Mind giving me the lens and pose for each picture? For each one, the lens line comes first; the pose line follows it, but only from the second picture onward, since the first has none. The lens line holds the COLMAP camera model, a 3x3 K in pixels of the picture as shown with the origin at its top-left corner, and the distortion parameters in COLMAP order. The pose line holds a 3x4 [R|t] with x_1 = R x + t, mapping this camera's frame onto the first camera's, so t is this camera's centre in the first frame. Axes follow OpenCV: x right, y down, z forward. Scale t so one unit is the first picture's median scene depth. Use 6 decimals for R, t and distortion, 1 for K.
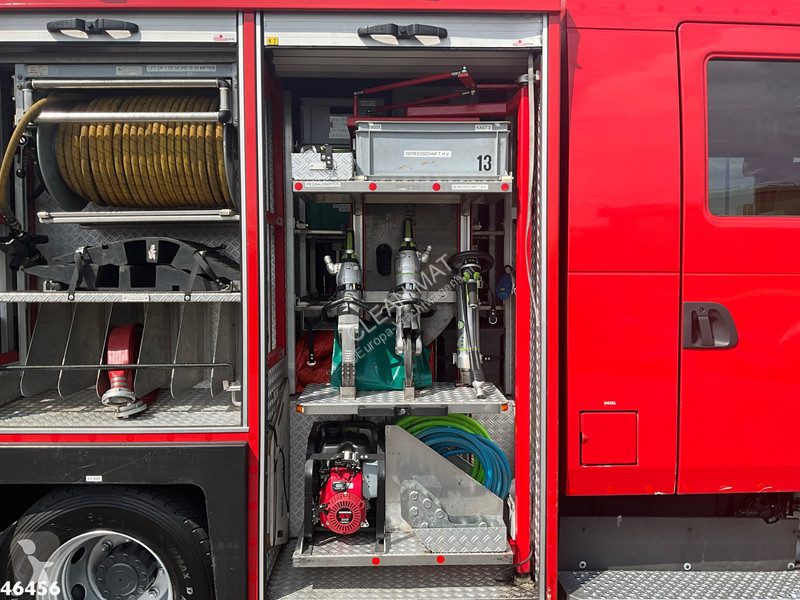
lens RADIAL K [[720.1, 0, 412.2], [0, 720.1, 304.0], [0, 0, 1]] dist [-0.010372, -0.011488]
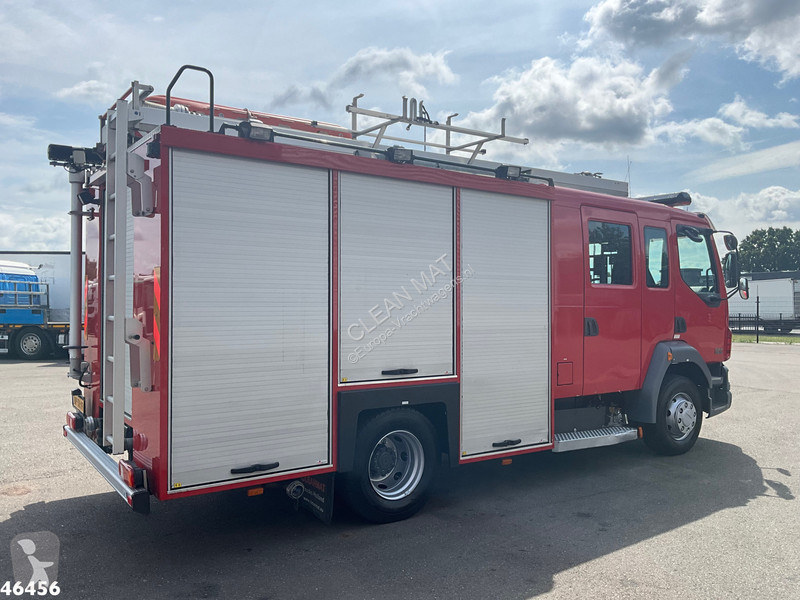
lens RADIAL K [[685.2, 0, 400.0], [0, 685.2, 296.8], [0, 0, 1]] dist [0.081025, -0.161830]
pose [[0.824437, 0.013788, 0.565785, -1.529074], [0.009698, 0.999212, -0.038480, 0.012144], [-0.565870, 0.037211, 0.823654, -0.619469]]
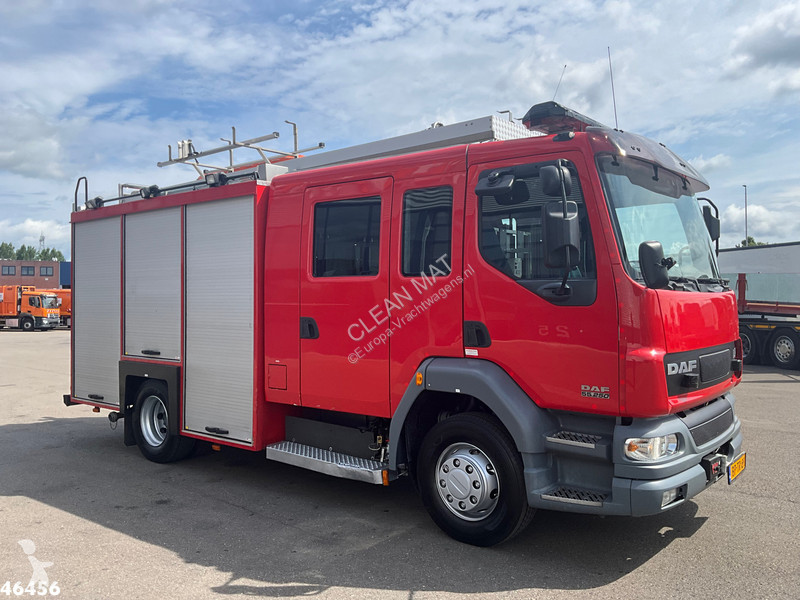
lens RADIAL K [[658.1, 0, 389.3], [0, 658.1, 300.5], [0, 0, 1]] dist [0.073790, -0.156864]
pose [[0.744699, -0.001839, -0.667398, 1.934892], [-0.027861, 0.999039, -0.033840, 0.008555], [0.666819, 0.043795, 0.743932, -0.313469]]
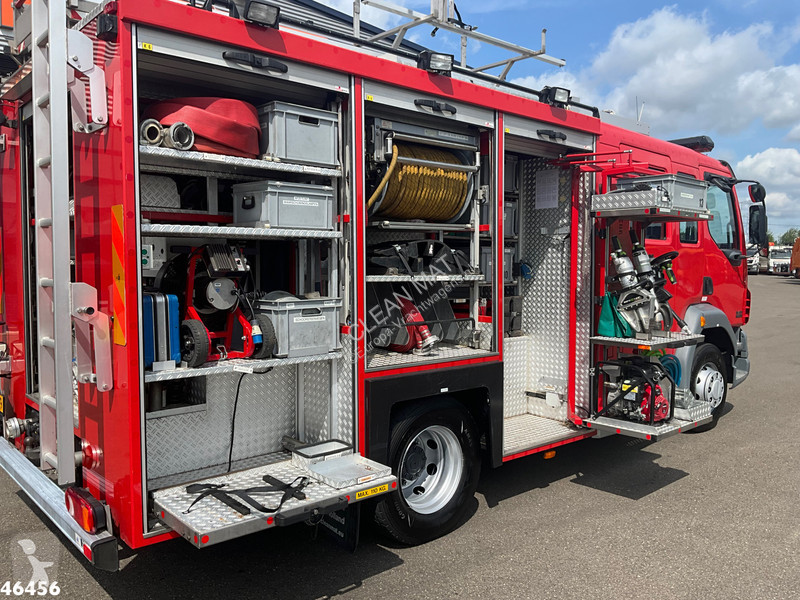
lens RADIAL K [[685.2, 0, 400.0], [0, 685.2, 296.8], [0, 0, 1]] dist [0.081025, -0.161830]
pose [[0.752430, -0.024811, 0.658205, -1.469723], [0.025740, 0.999635, 0.008256, 0.019597], [-0.658169, 0.010731, 0.752794, -0.089746]]
